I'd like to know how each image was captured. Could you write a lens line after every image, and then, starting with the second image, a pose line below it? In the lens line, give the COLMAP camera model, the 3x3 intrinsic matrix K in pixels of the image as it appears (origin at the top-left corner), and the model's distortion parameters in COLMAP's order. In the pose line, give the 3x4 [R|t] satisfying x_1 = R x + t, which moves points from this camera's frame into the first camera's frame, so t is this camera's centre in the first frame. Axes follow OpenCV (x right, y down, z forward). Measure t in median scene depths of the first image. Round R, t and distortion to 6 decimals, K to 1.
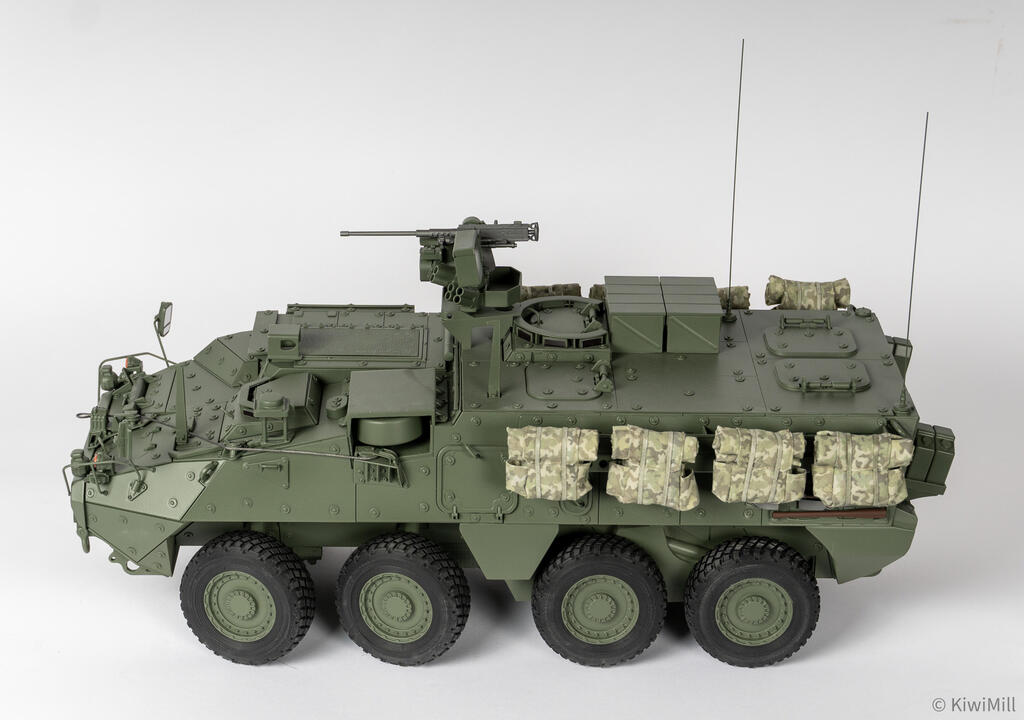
lens RADIAL K [[2461.3, 0, 531.7], [0, 2461.3, 366.5], [0, 0, 1]] dist [0.042098, 0.000000]
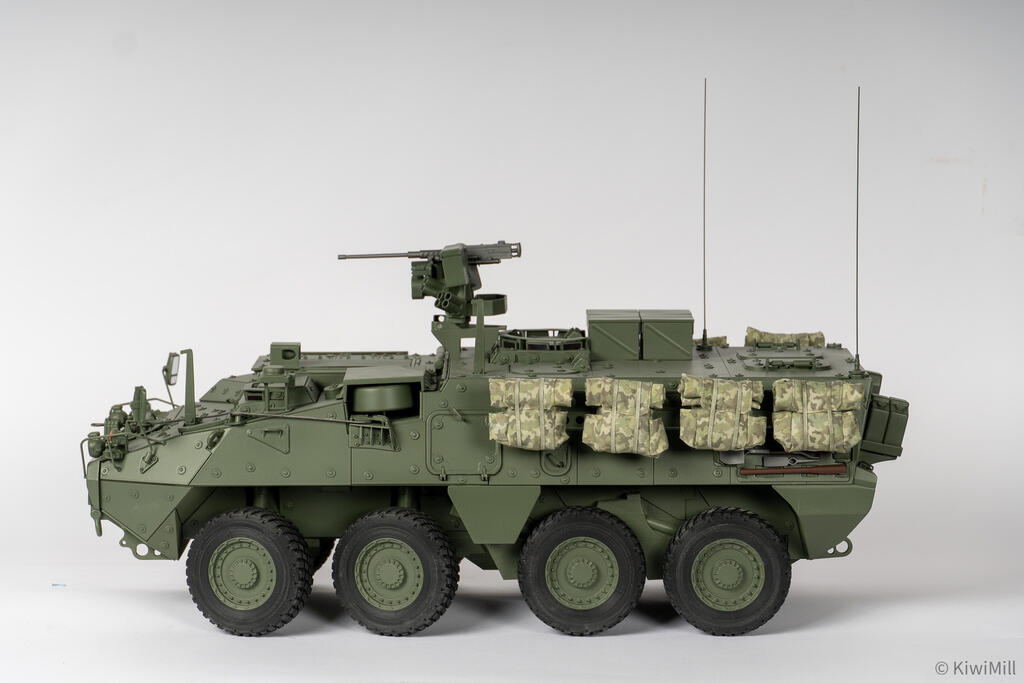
lens RADIAL K [[3367.7, 0, 512.2], [0, 3367.7, 341.6], [0, 0, 1]] dist [0.006249, 0.000000]
pose [[0.999424, -0.020711, -0.026870, 0.039307], [0.012369, 0.959968, -0.279836, 0.412676], [0.031590, 0.279343, 0.959672, -0.422083]]
